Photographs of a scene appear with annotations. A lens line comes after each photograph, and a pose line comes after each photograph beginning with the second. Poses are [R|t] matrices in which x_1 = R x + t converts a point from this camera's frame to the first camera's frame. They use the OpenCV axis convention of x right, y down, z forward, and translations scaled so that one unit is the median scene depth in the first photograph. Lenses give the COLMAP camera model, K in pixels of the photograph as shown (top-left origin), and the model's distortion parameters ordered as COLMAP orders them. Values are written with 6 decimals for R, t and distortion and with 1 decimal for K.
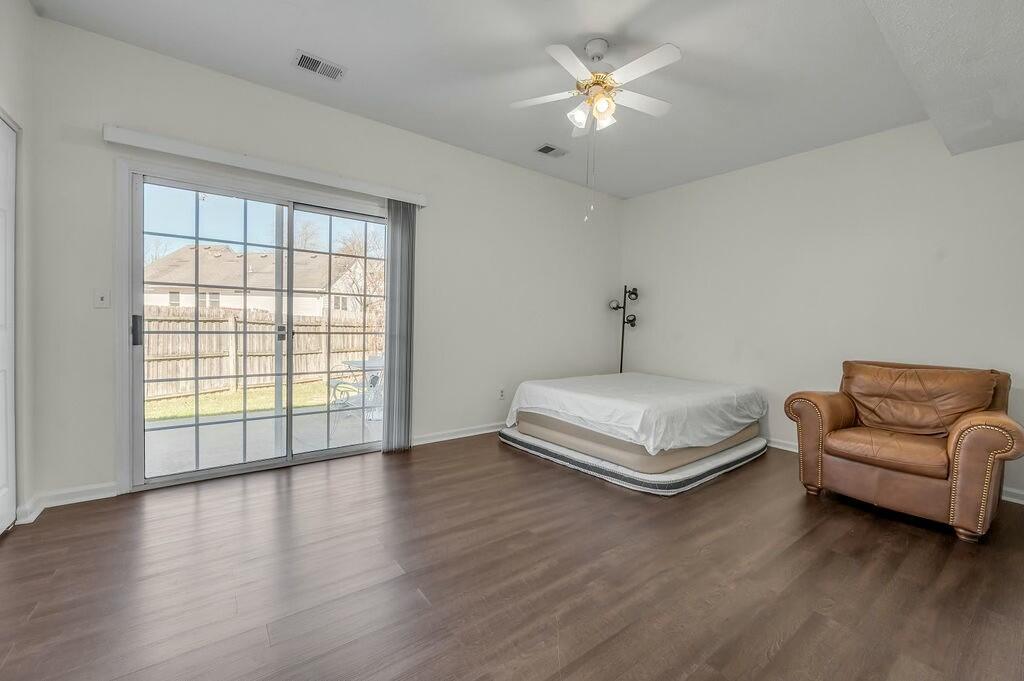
lens RADIAL K [[411.2, 0, 514.5], [0, 411.2, 336.0], [0, 0, 1]] dist [-0.006508, 0.000261]
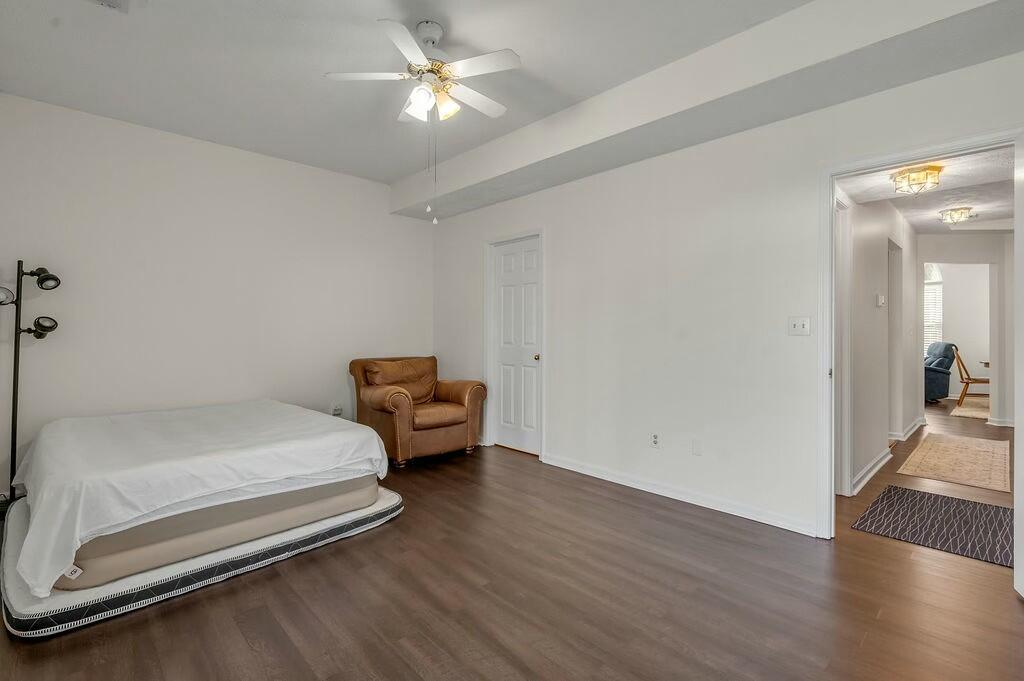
lens RADIAL K [[468.3, 0, 512.8], [0, 468.3, 335.7], [0, 0, 1]] dist [-0.004448, 0.000515]
pose [[-0.105610, -0.034272, 0.993817, -0.623794], [0.026345, 0.998959, 0.037249, -0.051770], [-0.994059, 0.030116, -0.104597, 0.702349]]
